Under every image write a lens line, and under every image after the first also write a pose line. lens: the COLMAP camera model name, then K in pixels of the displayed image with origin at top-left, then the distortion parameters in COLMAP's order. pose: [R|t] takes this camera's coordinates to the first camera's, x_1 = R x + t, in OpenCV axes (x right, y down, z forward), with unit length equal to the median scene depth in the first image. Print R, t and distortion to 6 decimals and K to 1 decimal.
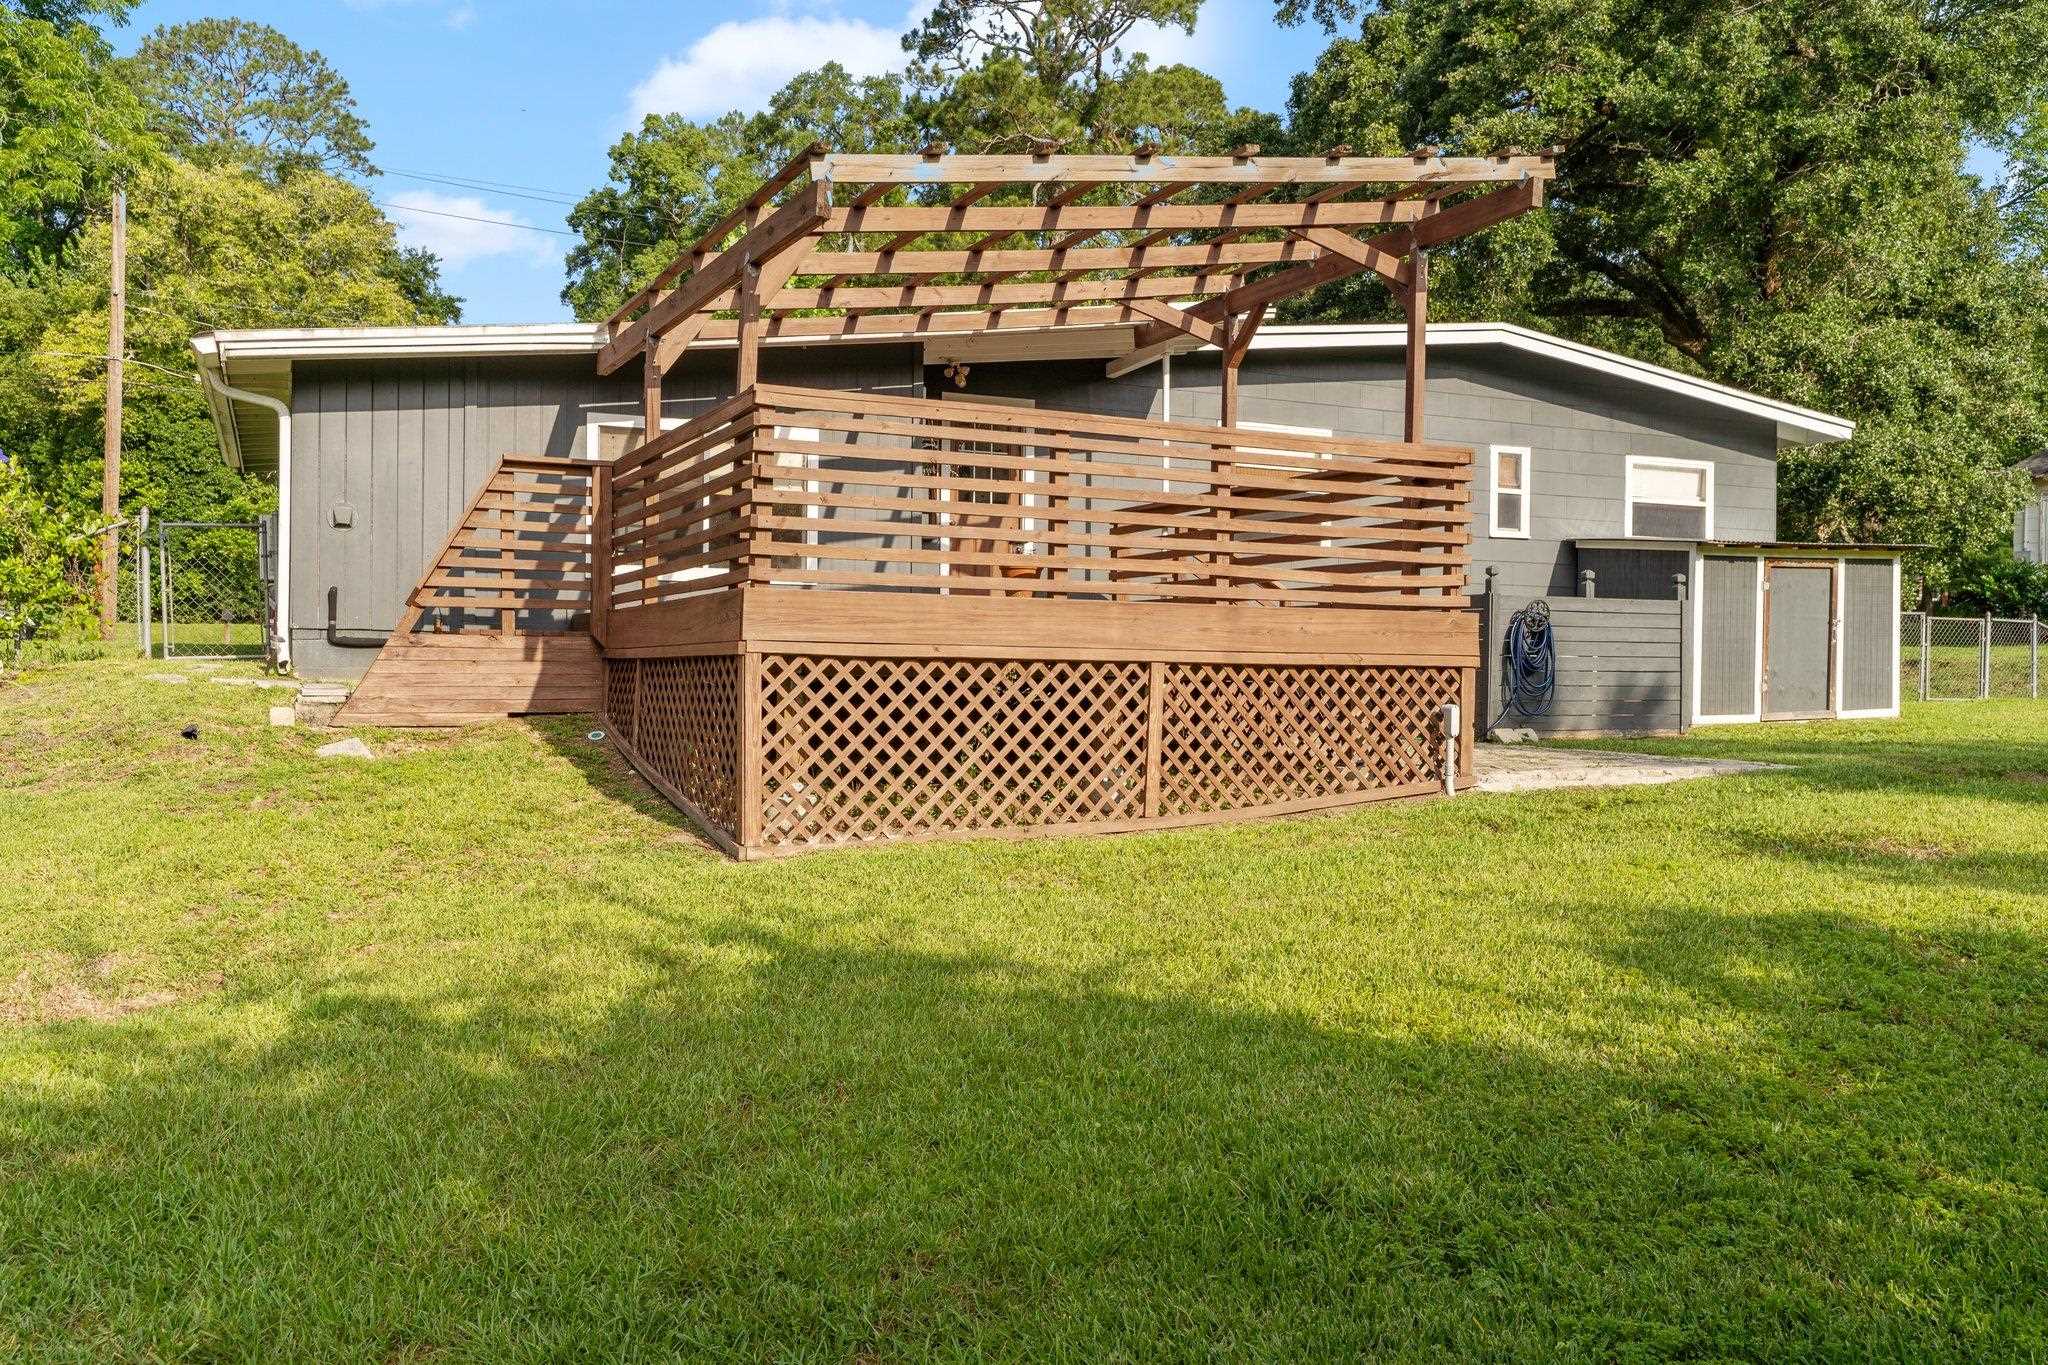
lens RADIAL K [[1624.4, 0, 1024.0], [0, 1624.4, 682.5], [0, 0, 1]] dist [0.000467, -0.004342]
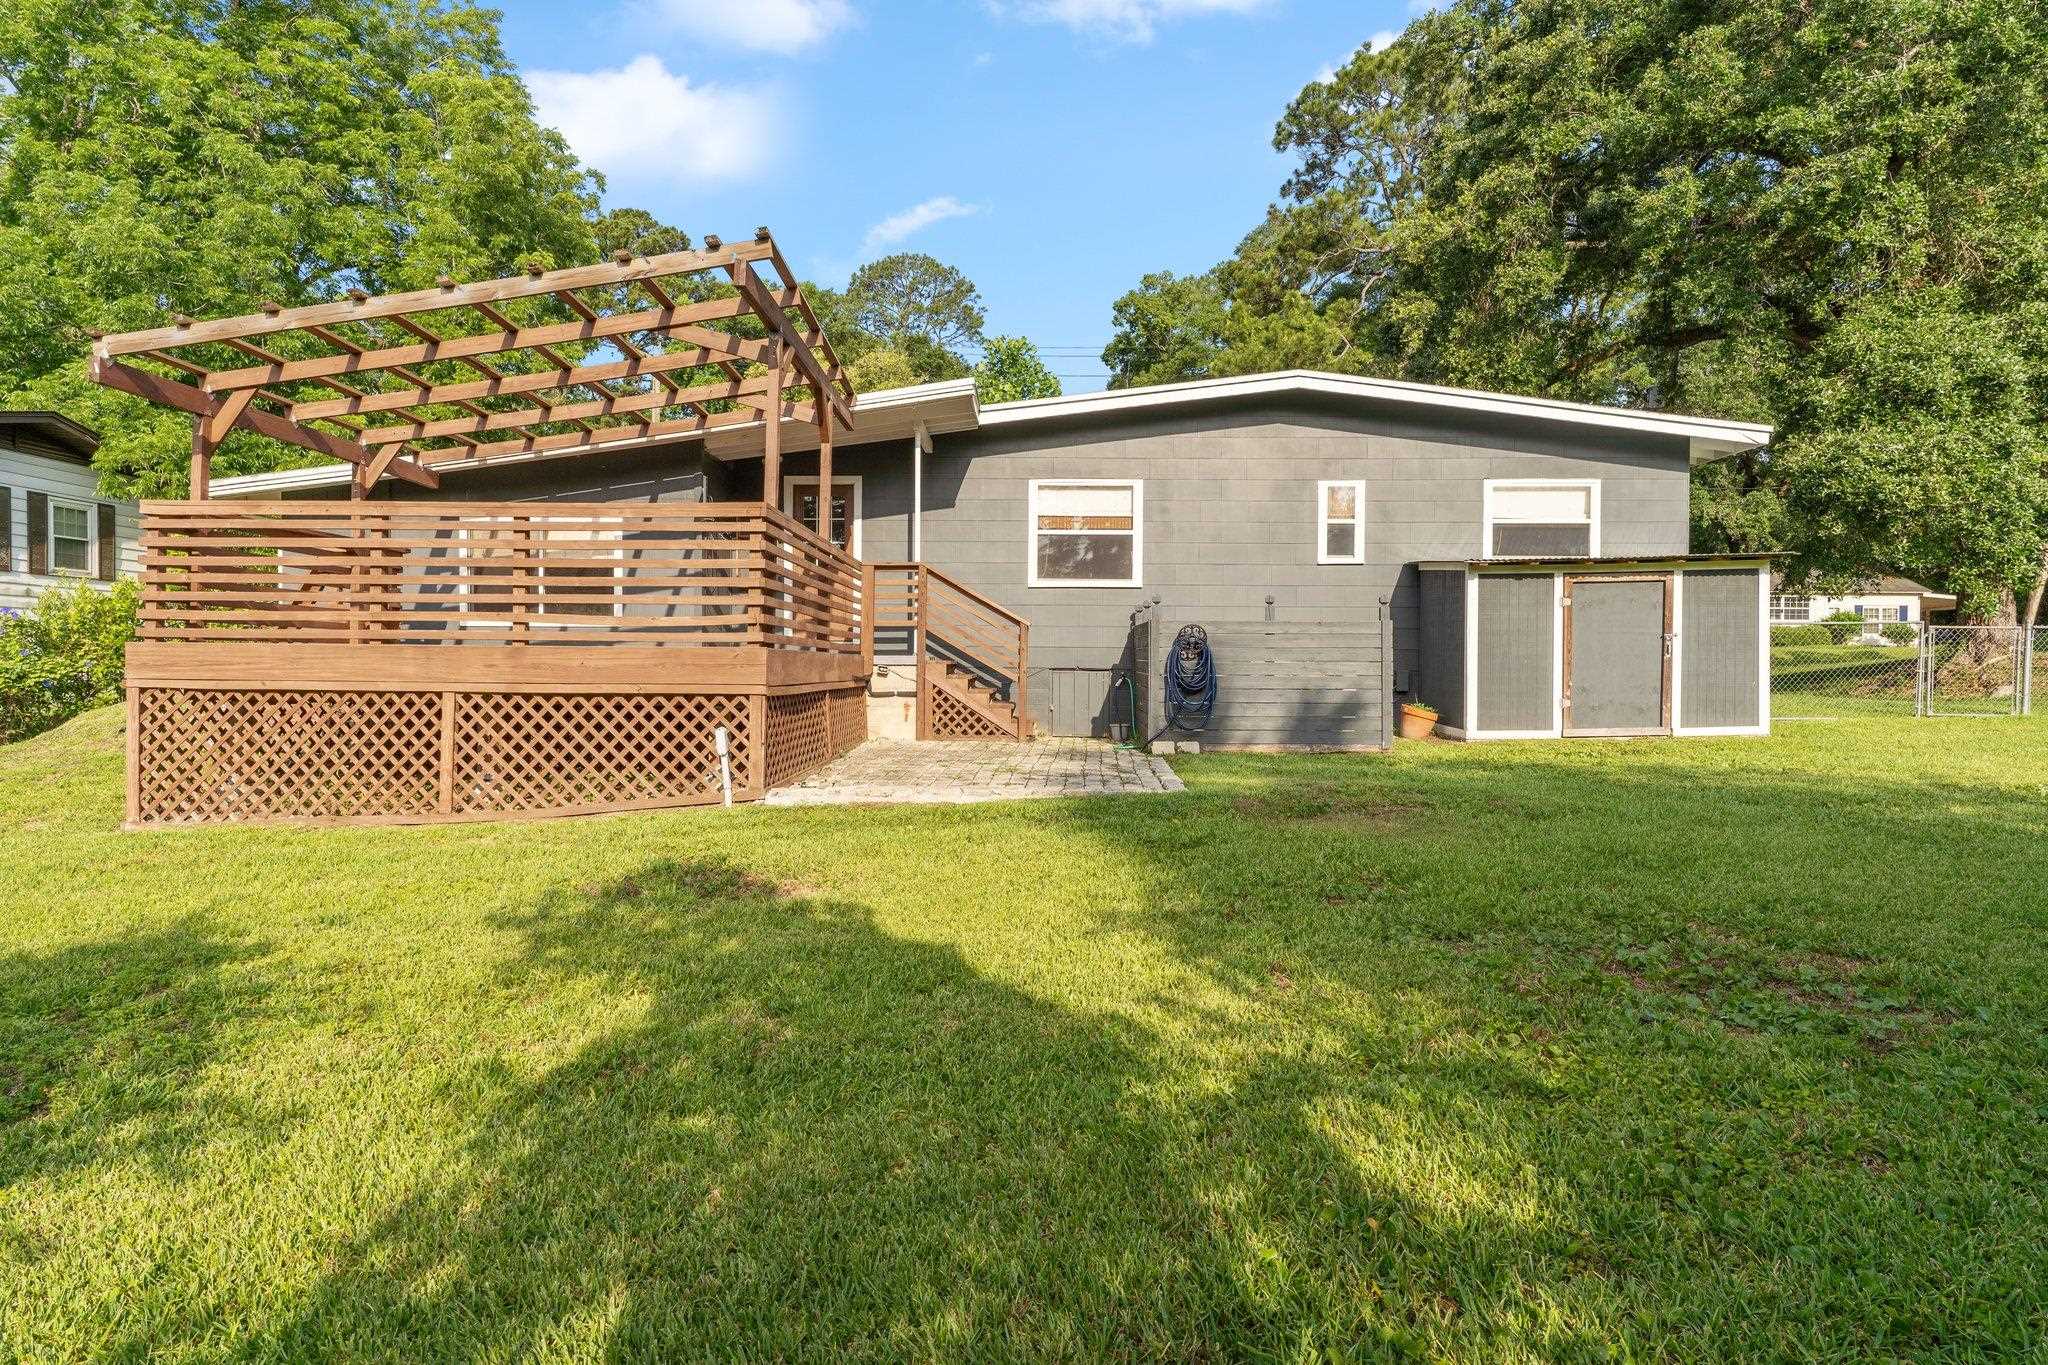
lens RADIAL K [[1165.5, 0, 1024.0], [0, 1165.5, 682.5], [0, 0, 1]] dist [0.005909, 0.000537]
pose [[0.896641, 0.001880, -0.442754, 0.437841], [-0.000125, 0.999992, 0.003994, -0.011631], [0.442758, -0.003525, 0.896634, 0.191509]]
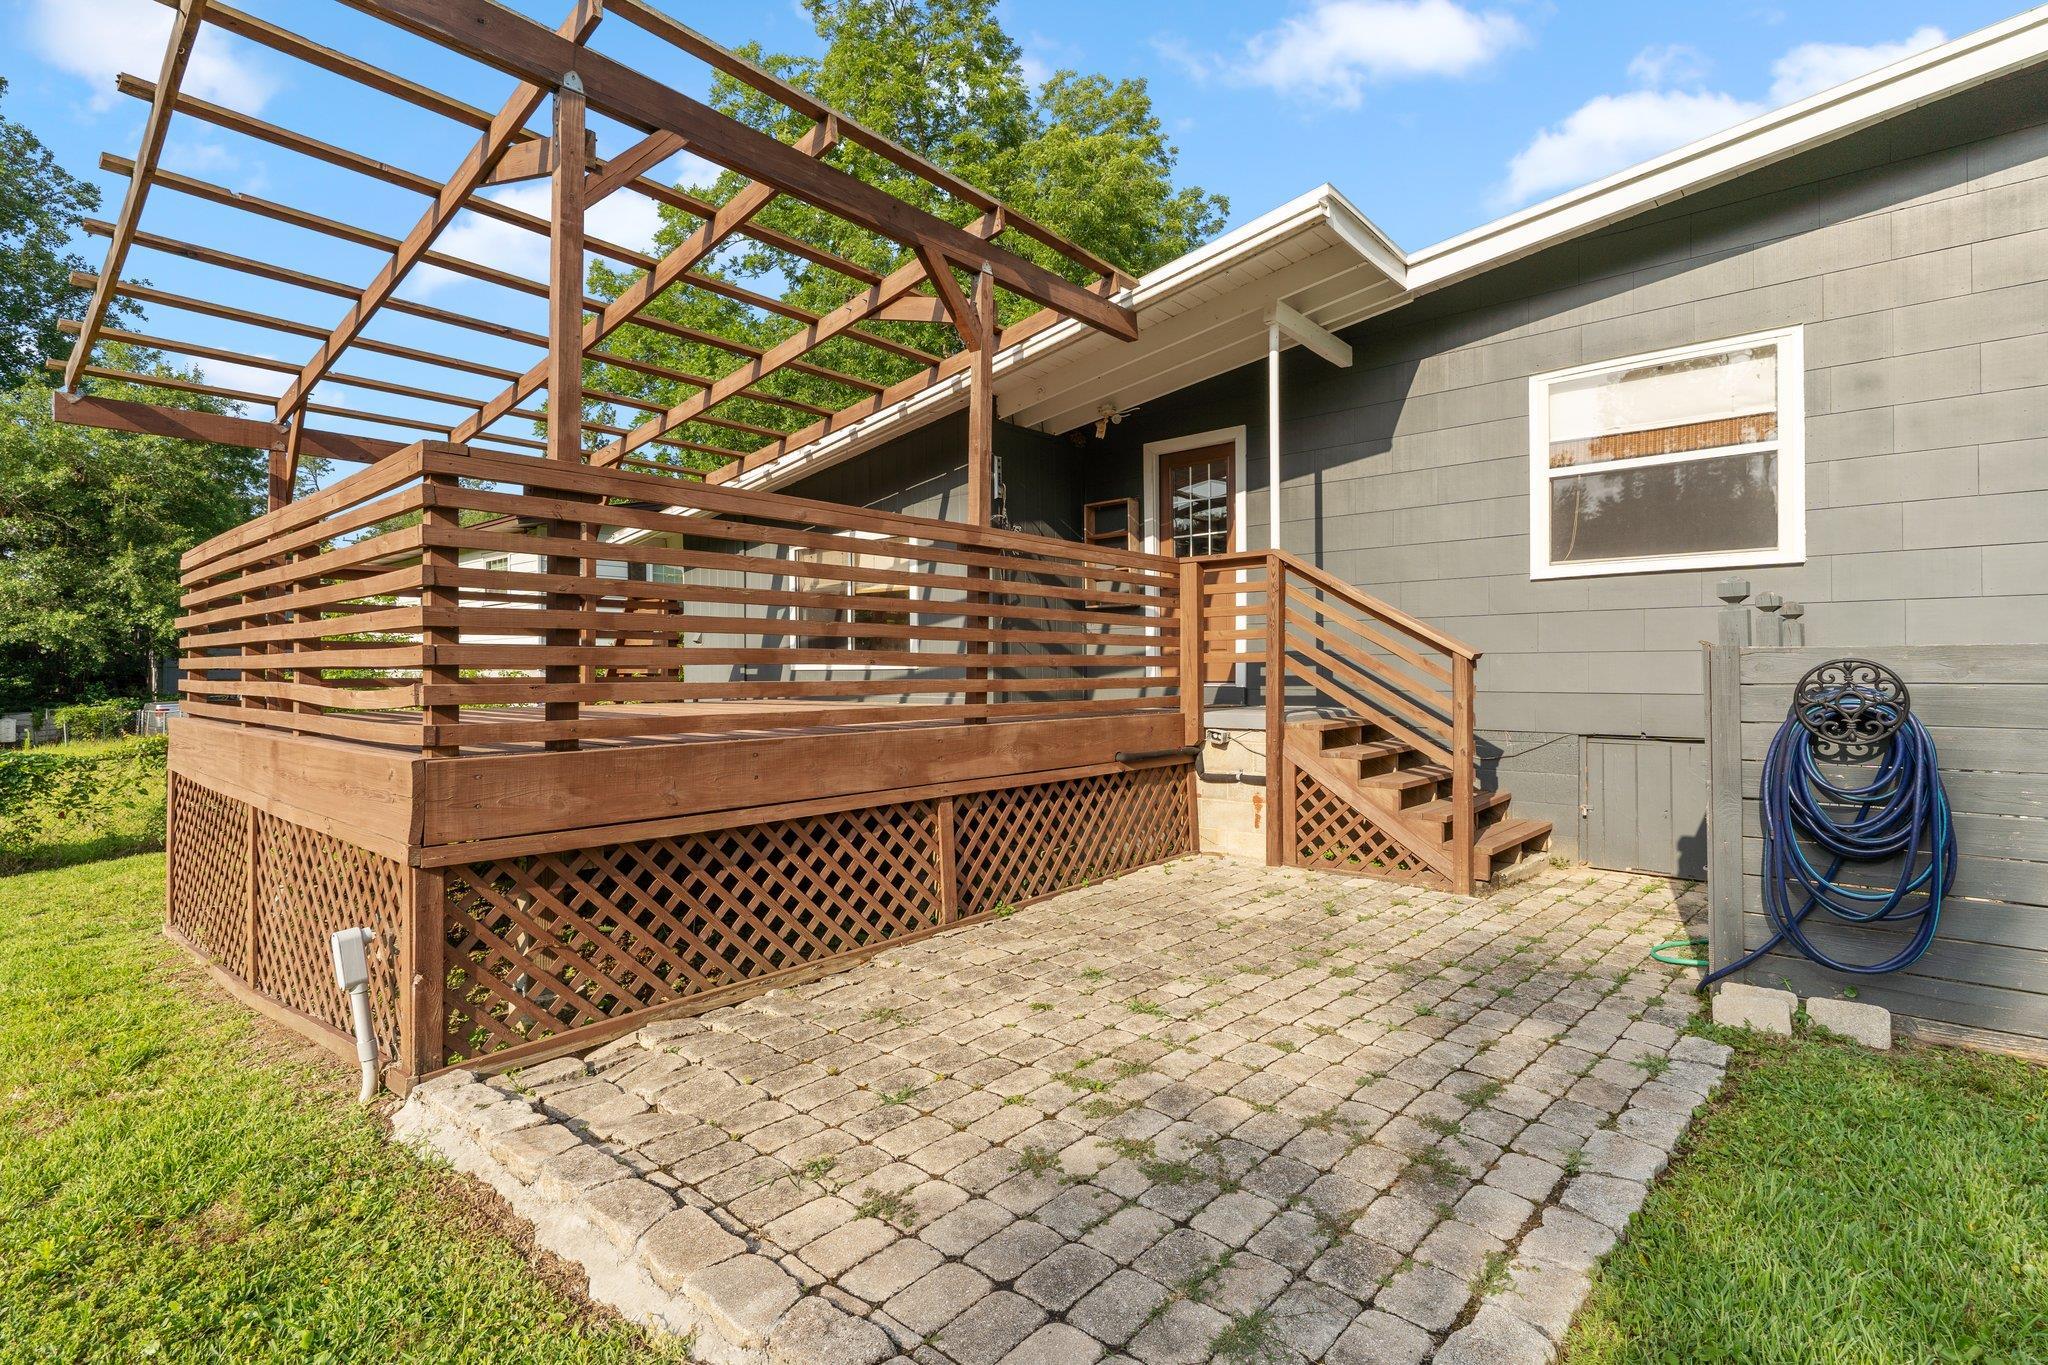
lens RADIAL K [[983.2, 0, 1024.0], [0, 983.2, 682.5], [0, 0, 1]] dist [-0.003425, -0.000708]
pose [[0.393918, -0.002788, -0.919141, 0.346684], [0.005069, 0.999987, -0.000860, -0.035872], [0.919131, -0.004320, 0.393927, 0.578787]]
